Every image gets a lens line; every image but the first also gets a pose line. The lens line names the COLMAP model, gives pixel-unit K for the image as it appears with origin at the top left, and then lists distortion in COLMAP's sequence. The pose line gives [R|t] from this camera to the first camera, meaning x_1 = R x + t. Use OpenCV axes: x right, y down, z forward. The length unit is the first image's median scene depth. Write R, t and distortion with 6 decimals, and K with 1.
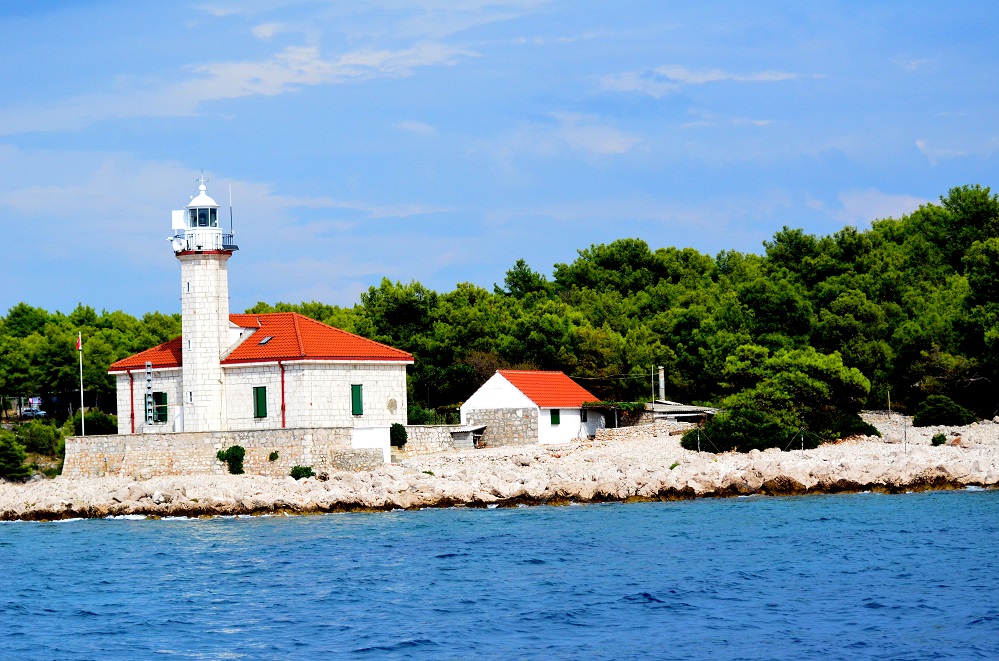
lens RADIAL K [[3130.5, 0, 499.5], [0, 3130.5, 330.5], [0, 0, 1]] dist [-0.262662, -0.195692]
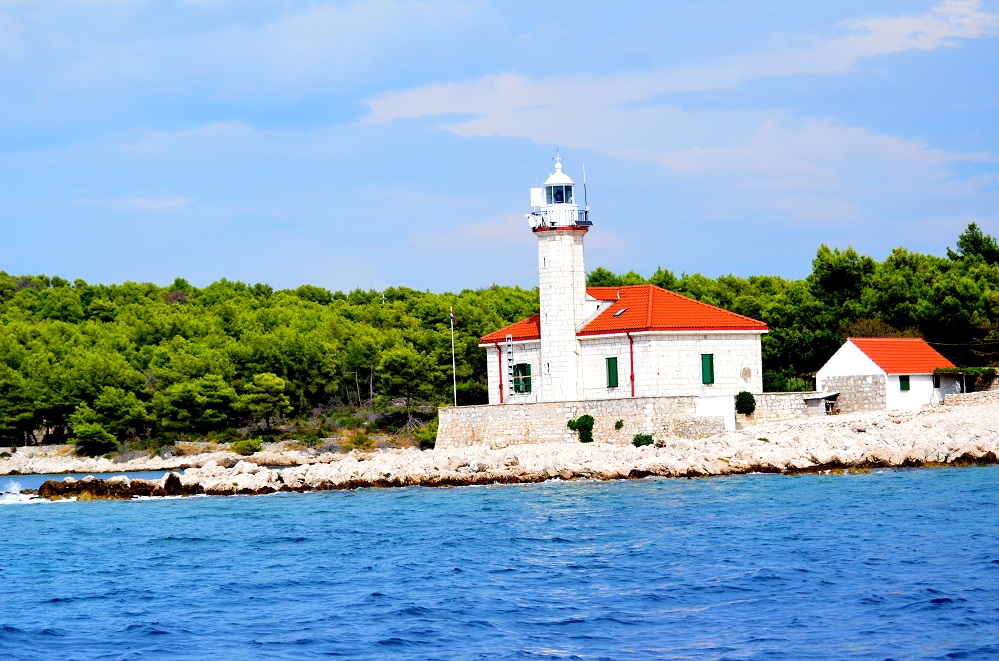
lens RADIAL K [[3130.5, 0, 499.5], [0, 3130.5, 330.5], [0, 0, 1]] dist [-0.262662, -0.195692]
pose [[0.977963, -0.013711, -0.208326, 0.101122], [0.016531, 0.999794, 0.011798, -0.003695], [0.208121, -0.014982, 0.977988, -0.019445]]
